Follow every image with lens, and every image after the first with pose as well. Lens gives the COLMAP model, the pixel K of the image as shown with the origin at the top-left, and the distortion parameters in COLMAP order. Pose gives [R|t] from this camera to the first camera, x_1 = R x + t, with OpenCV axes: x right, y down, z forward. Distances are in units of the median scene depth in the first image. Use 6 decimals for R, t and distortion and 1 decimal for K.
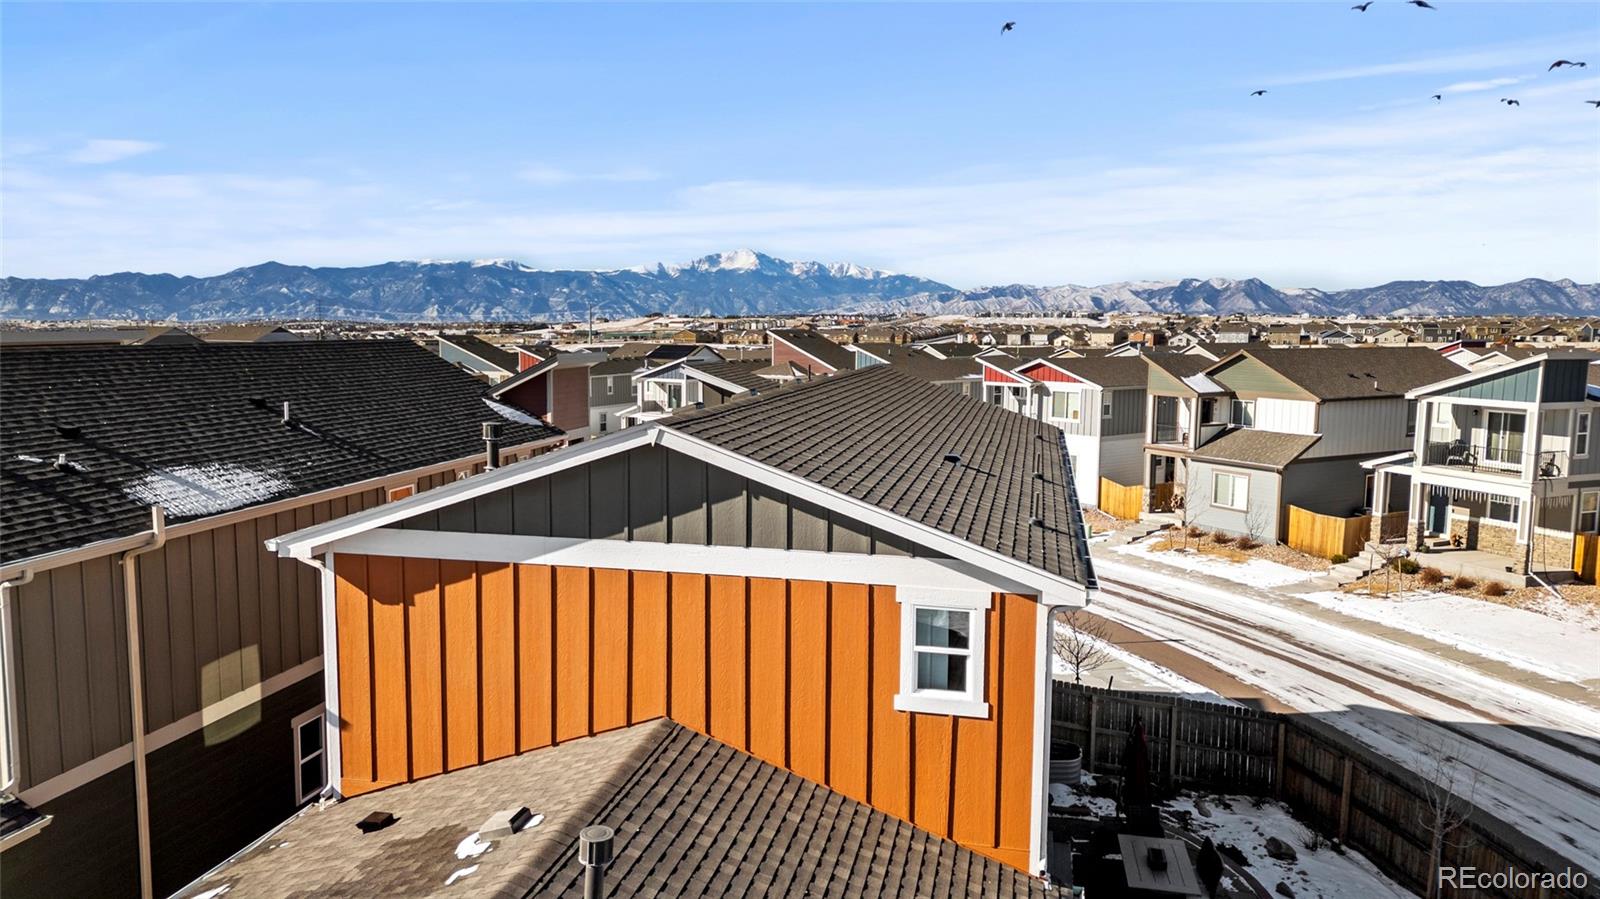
lens RADIAL K [[1138.9, 0, 810.0], [0, 1138.9, 448.8], [0, 0, 1]] dist [0.051816, -0.037212]
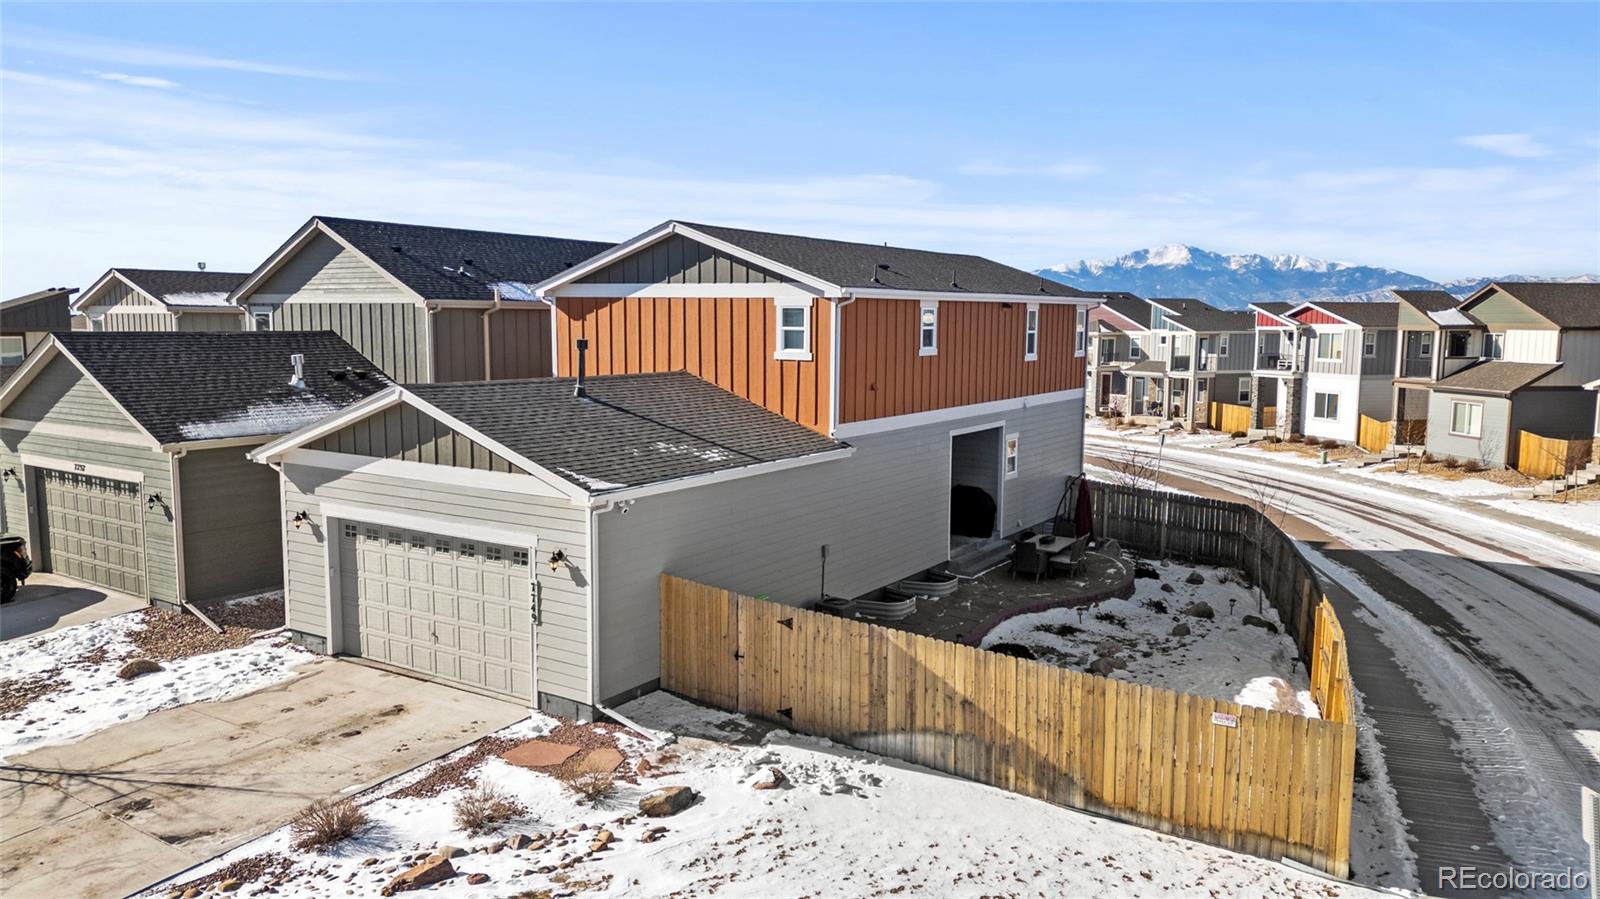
lens RADIAL K [[1138.9, 0, 791.8], [0, 1138.9, 456.8], [0, 0, 1]] dist [0.051816, -0.037212]
pose [[0.930096, 0.040141, -0.365117, 0.190862], [-0.037648, 0.999194, 0.013947, 0.083000], [0.365382, 0.000774, 0.930857, -0.199910]]
